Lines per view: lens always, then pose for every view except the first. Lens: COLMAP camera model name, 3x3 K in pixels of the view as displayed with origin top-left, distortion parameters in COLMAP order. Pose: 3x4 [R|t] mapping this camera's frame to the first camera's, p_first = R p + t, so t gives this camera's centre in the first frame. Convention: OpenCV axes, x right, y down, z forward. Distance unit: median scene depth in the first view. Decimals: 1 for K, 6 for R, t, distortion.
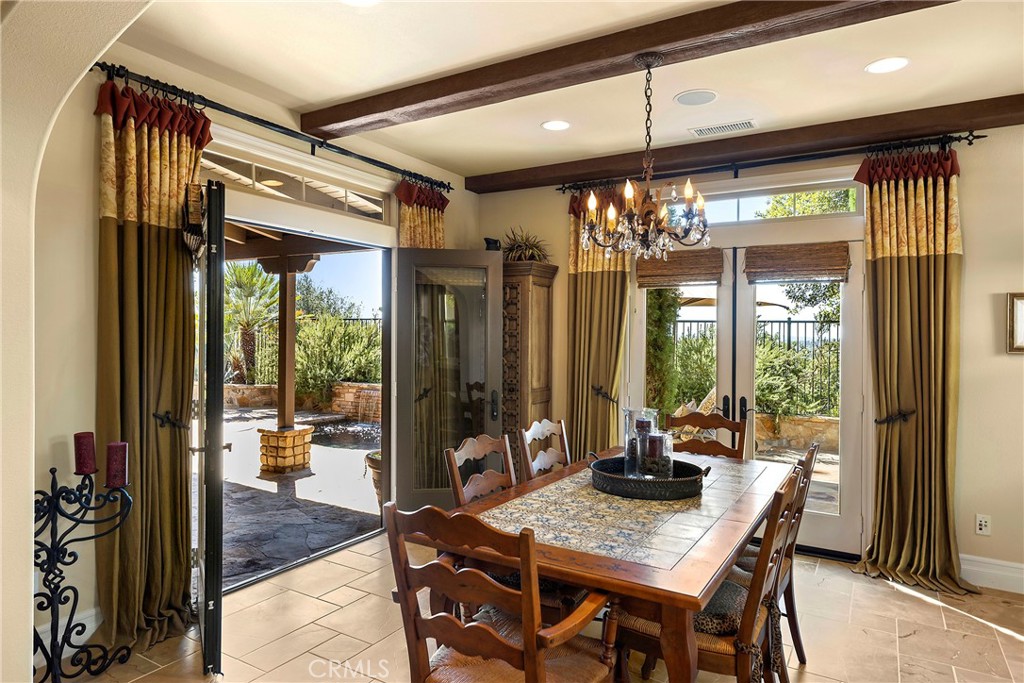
lens RADIAL K [[606.3, 0, 509.0], [0, 606.3, 331.8], [0, 0, 1]] dist [0.008978, 0.002509]
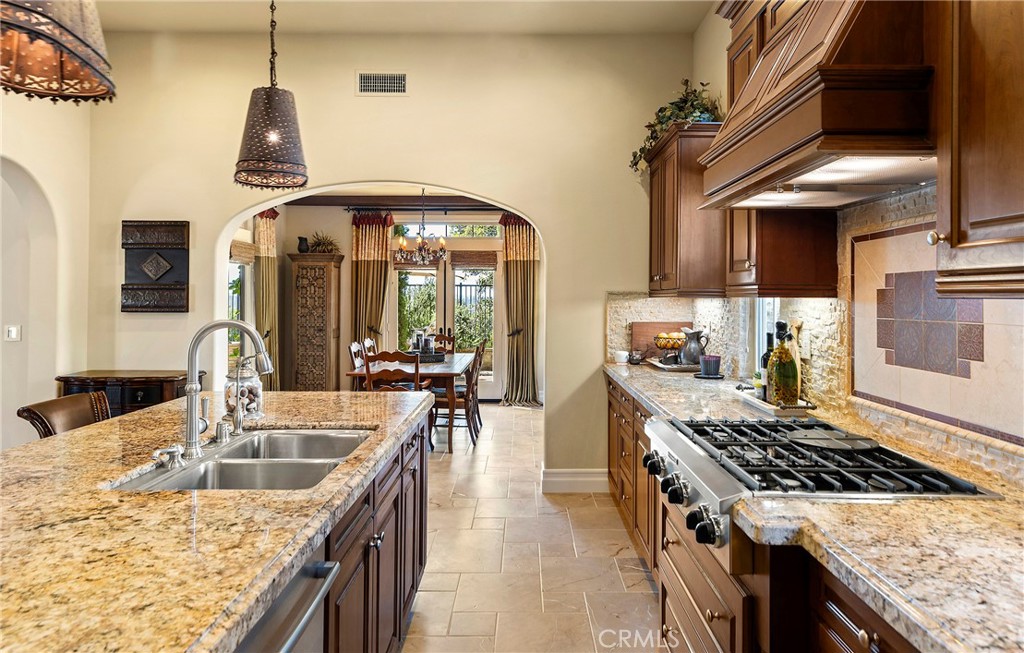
lens RADIAL K [[650.3, 0, 515.3], [0, 650.3, 286.7], [0, 0, 1]] dist [0.034438, -0.002654]
pose [[0.858517, -0.001351, 0.512784, -0.537908], [0.004319, 0.999980, -0.004597, -0.015062], [-0.512767, 0.006161, 0.858505, -0.960617]]
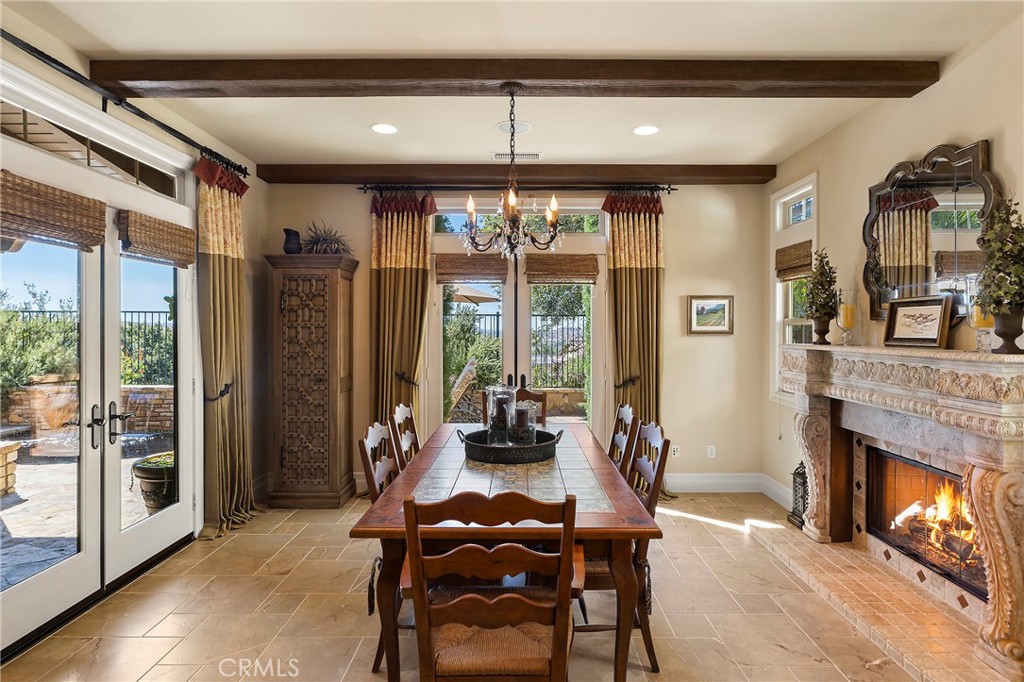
lens RADIAL K [[533.5, 0, 507.1], [0, 533.5, 325.6], [0, 0, 1]] dist [-0.002674, 0.001643]
pose [[0.860215, -0.006972, 0.509884, -0.213491], [0.006722, 0.999975, 0.002333, 0.004672], [-0.509888, 0.001421, 0.860240, 0.084156]]
